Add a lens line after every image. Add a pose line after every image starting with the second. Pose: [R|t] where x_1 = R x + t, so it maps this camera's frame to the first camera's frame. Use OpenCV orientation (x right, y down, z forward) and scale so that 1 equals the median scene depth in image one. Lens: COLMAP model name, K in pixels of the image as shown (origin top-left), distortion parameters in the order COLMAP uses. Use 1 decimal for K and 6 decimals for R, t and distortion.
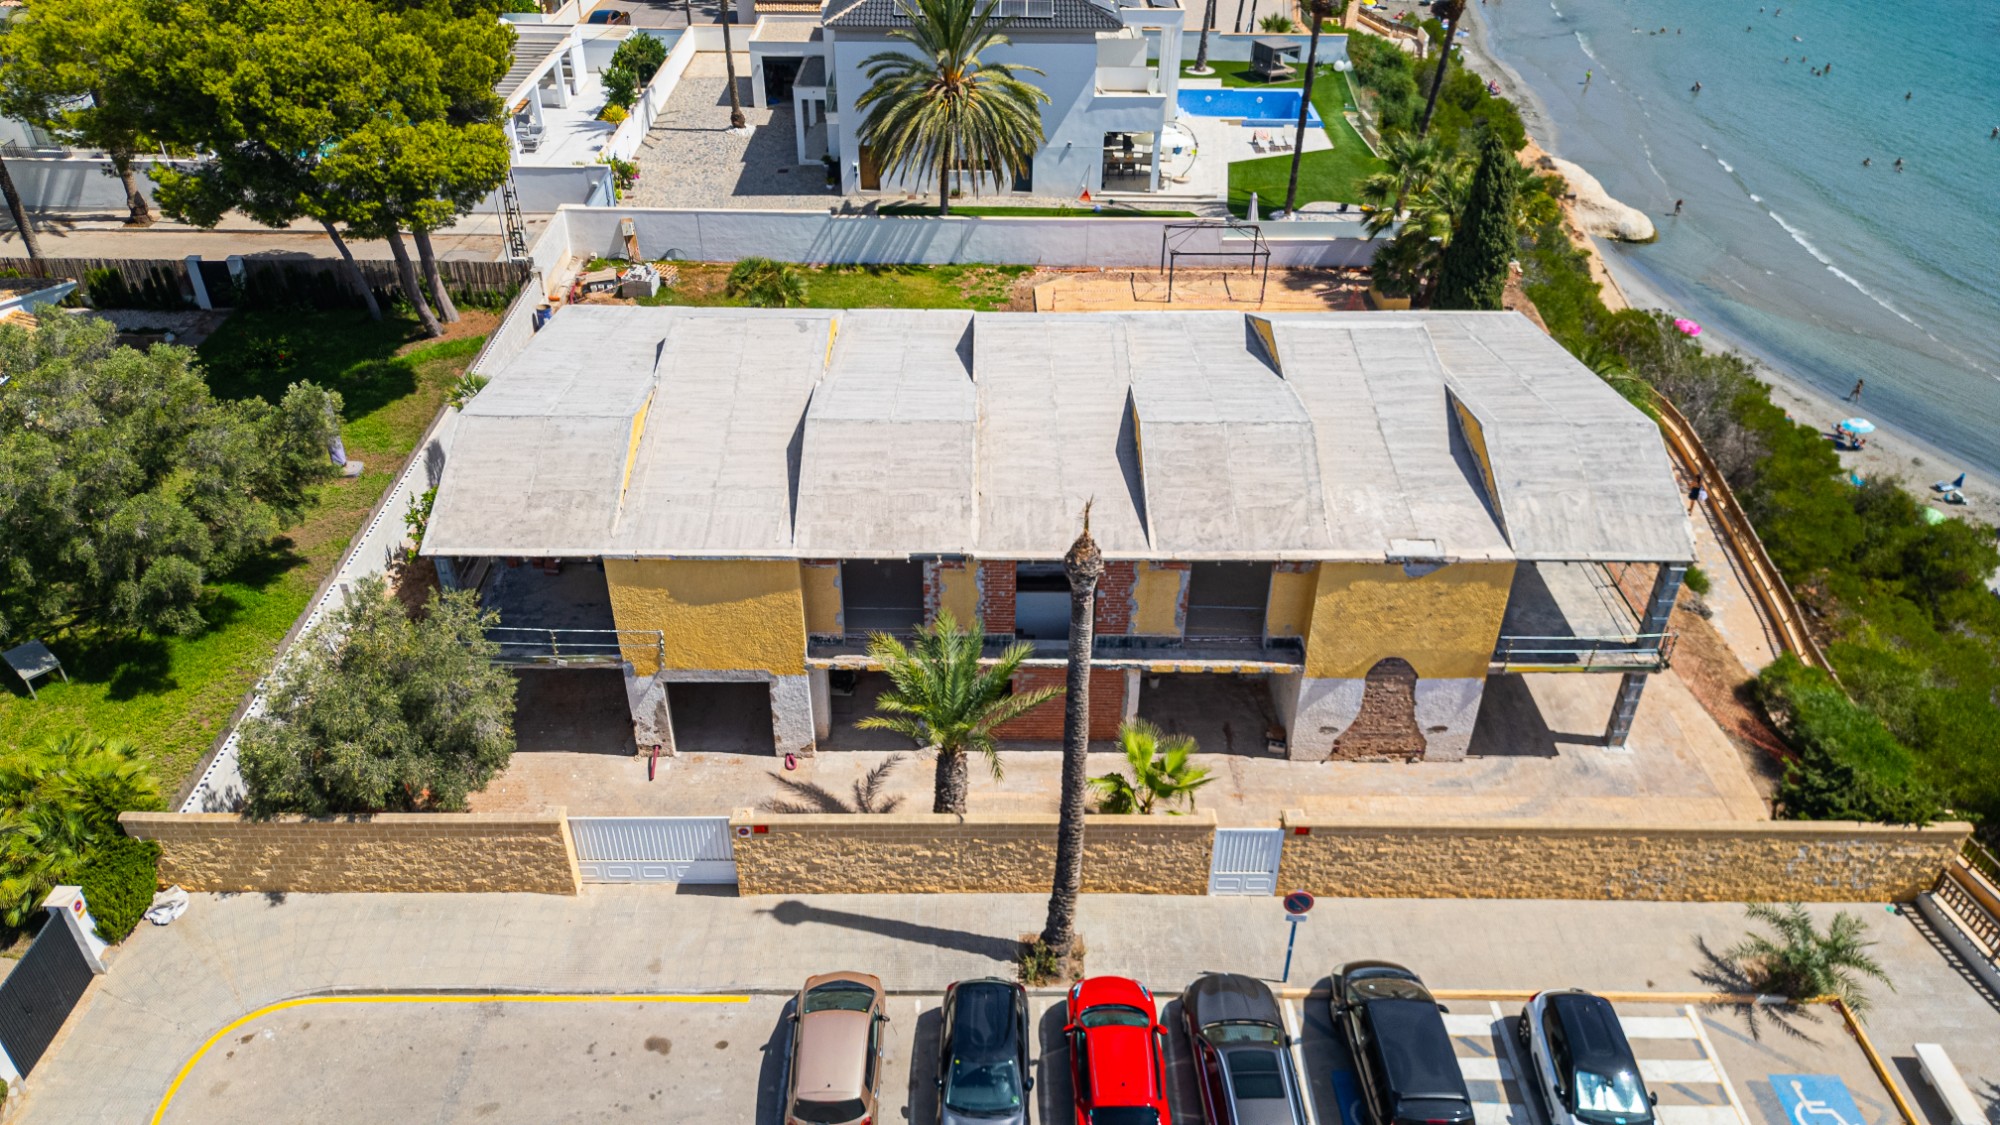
lens RADIAL K [[1372.5, 0, 1006.4], [0, 1372.5, 666.0], [0, 0, 1]] dist [0.036831, -0.020585]
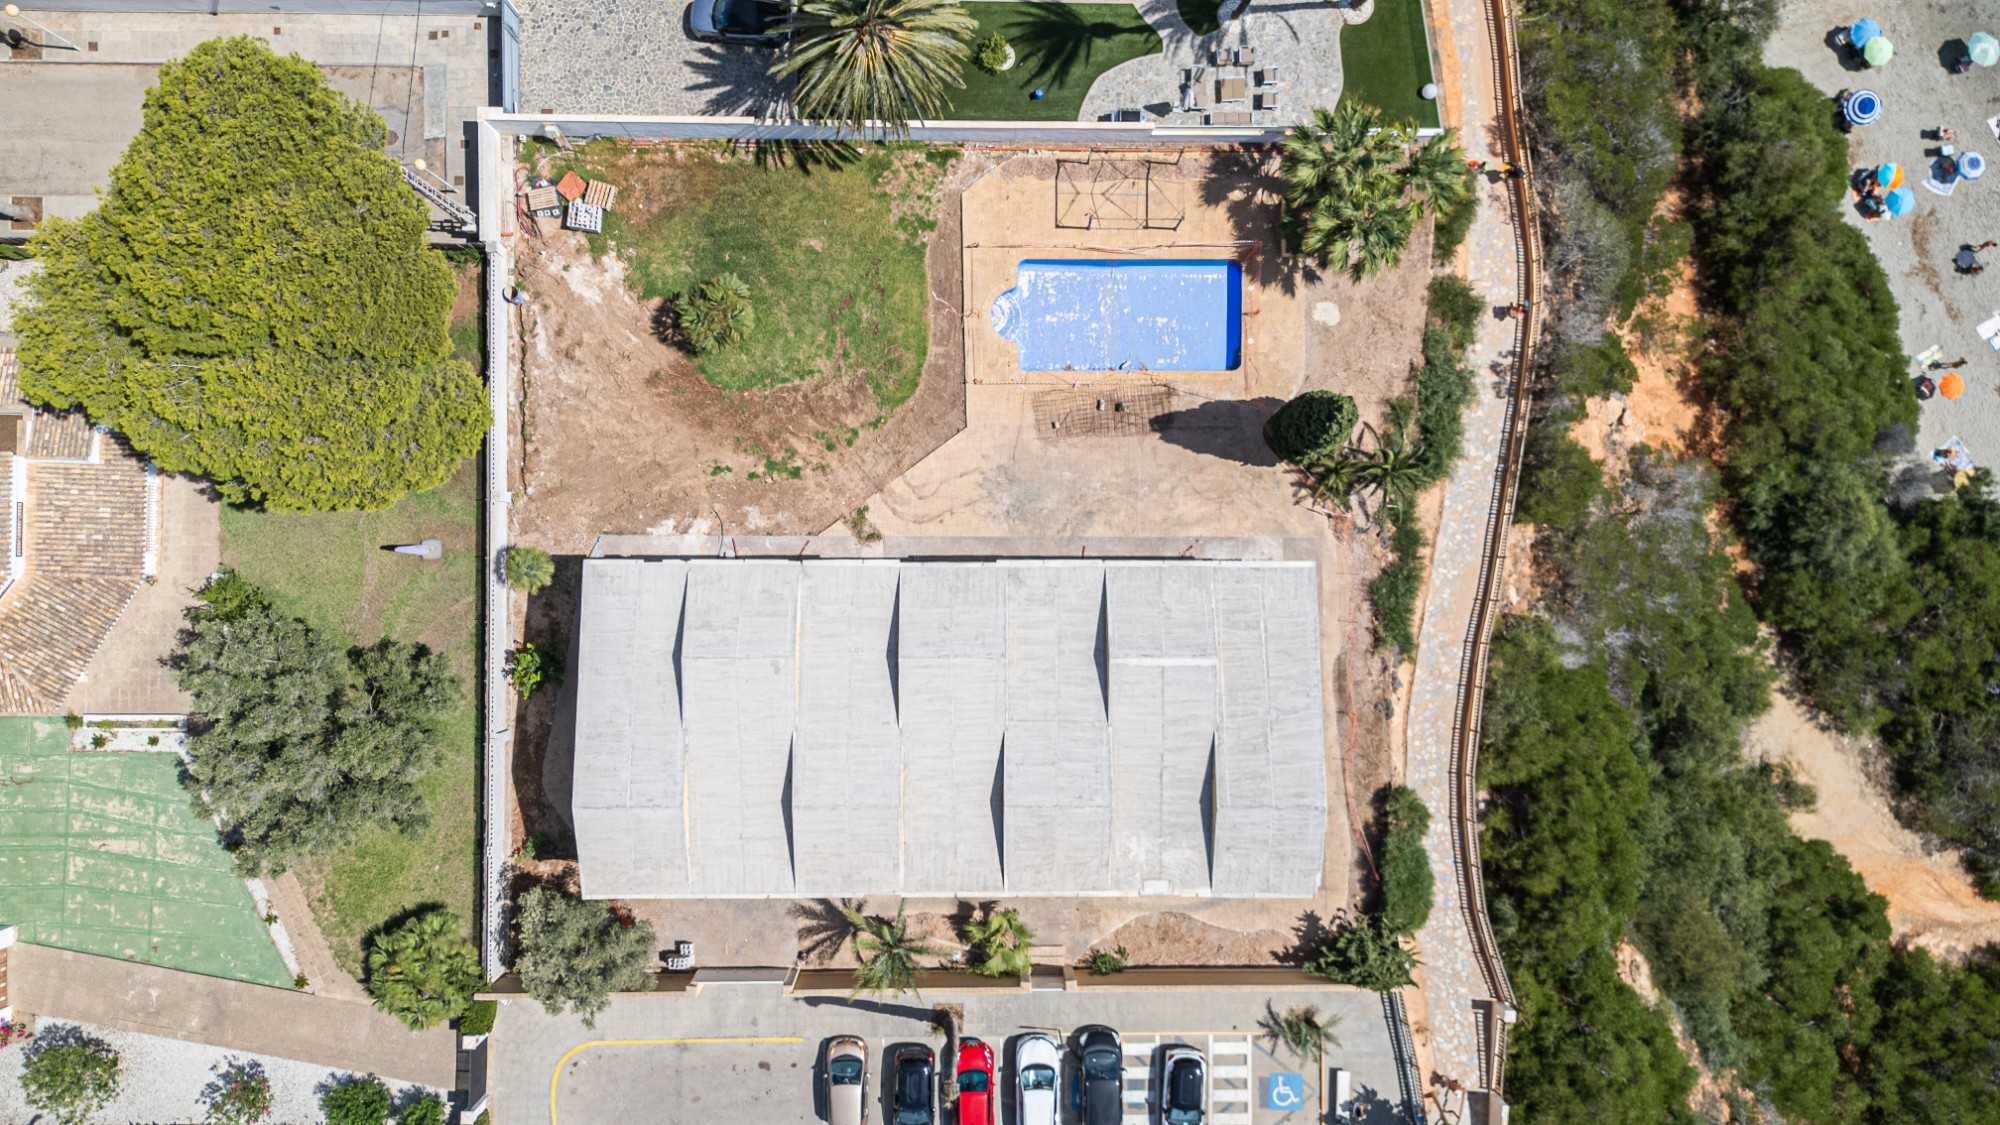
lens RADIAL K [[1362.6, 0, 1002.4], [0, 1362.6, 519.8], [0, 0, 1]] dist [0.069473, -0.089873]
pose [[0.999903, 0.011473, 0.007944, 0.078208], [-0.013251, 0.602013, 0.798376, -1.621021], [0.004377, -0.798404, 0.602106, 0.313595]]
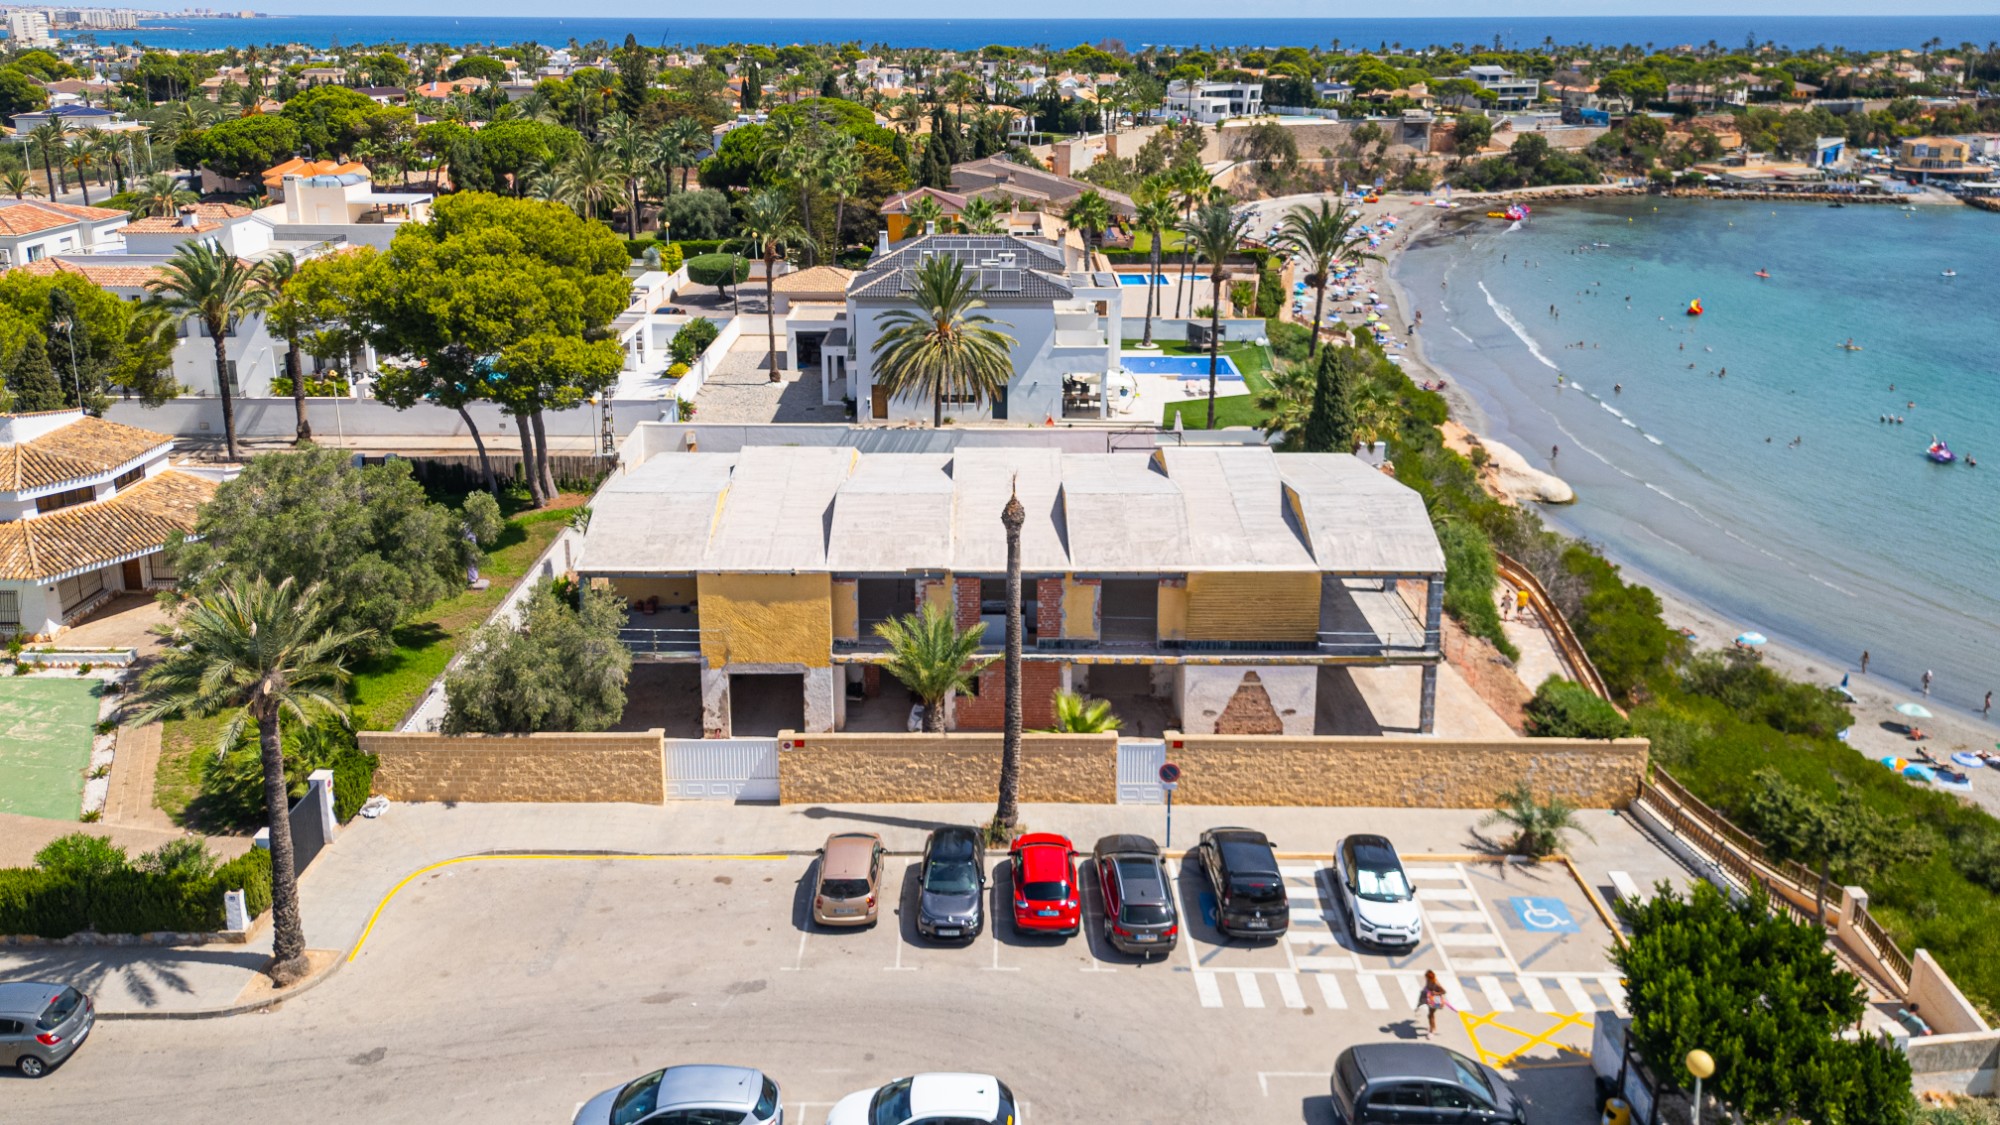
lens RADIAL K [[1437.4, 0, 998.1], [0, 1437.4, 558.7], [0, 0, 1]] dist [0.079317, -0.108632]
pose [[0.999959, -0.006148, -0.006623, 0.034328], [0.003877, 0.953893, -0.300123, 0.333724], [0.008162, 0.300085, 0.953877, -0.421737]]
